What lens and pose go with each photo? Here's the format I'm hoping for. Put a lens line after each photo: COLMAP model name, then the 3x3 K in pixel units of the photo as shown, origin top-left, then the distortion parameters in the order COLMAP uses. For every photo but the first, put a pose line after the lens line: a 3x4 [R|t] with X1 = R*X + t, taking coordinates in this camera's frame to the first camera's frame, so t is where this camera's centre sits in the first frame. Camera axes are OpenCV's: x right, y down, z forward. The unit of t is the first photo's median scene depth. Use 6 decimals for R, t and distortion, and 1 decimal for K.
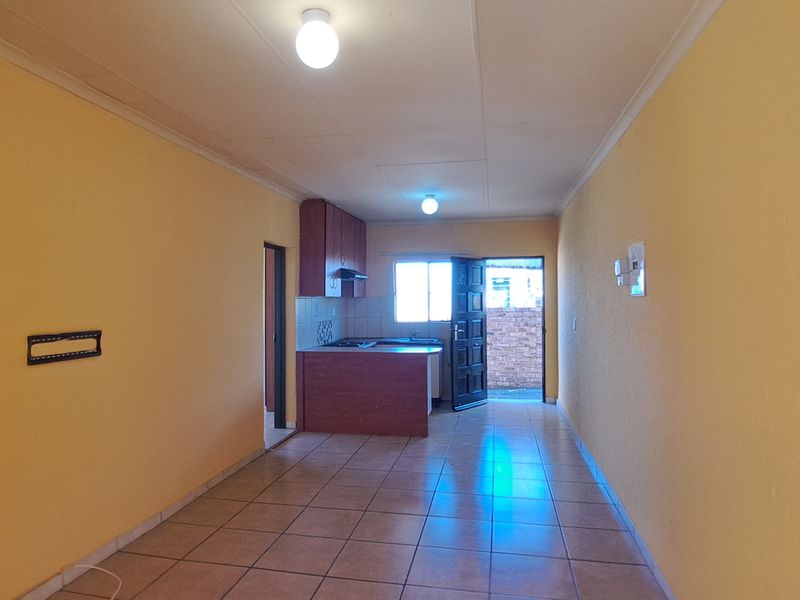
lens RADIAL K [[536.2, 0, 381.2], [0, 536.2, 287.3], [0, 0, 1]] dist [-0.001835, 0.002284]
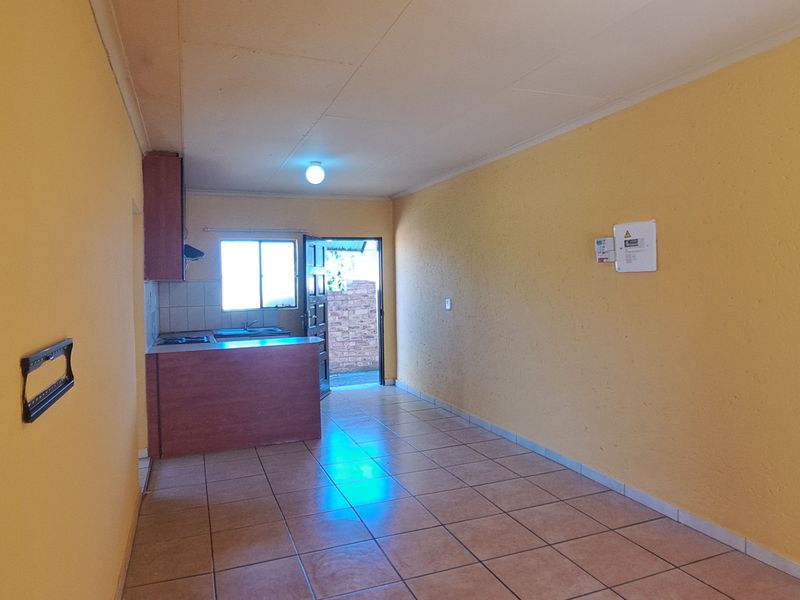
lens RADIAL K [[536.2, 0, 381.2], [0, 536.2, 287.3], [0, 0, 1]] dist [-0.001835, 0.002284]
pose [[0.846848, -0.017209, 0.531557, -0.223395], [0.004257, 0.999664, 0.025582, 0.007665], [-0.531819, -0.019401, 0.846636, 0.160401]]
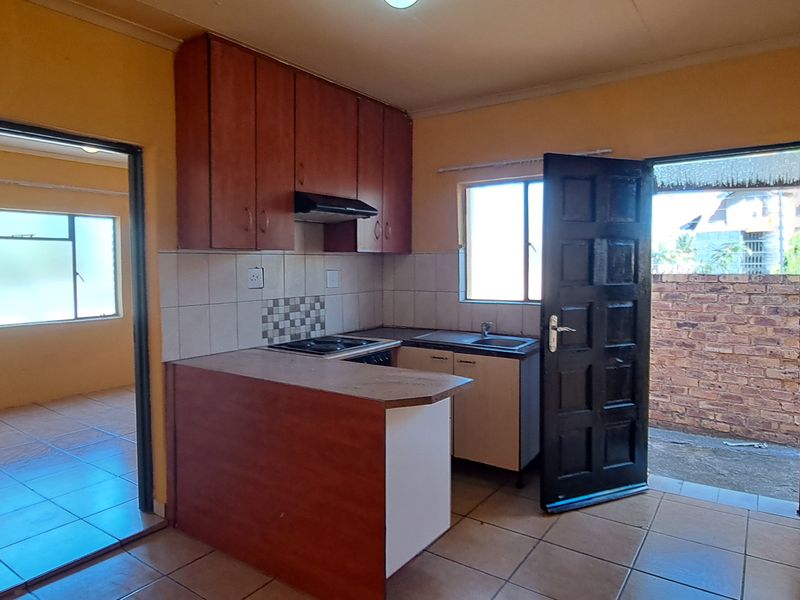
lens RADIAL K [[536.2, 0, 381.2], [0, 536.2, 287.3], [0, 0, 1]] dist [-0.001835, 0.002284]
pose [[0.914560, 0.020393, -0.403935, 0.173949], [0.007938, 0.997631, 0.068337, 0.016359], [0.404372, -0.065705, 0.912232, 0.520848]]
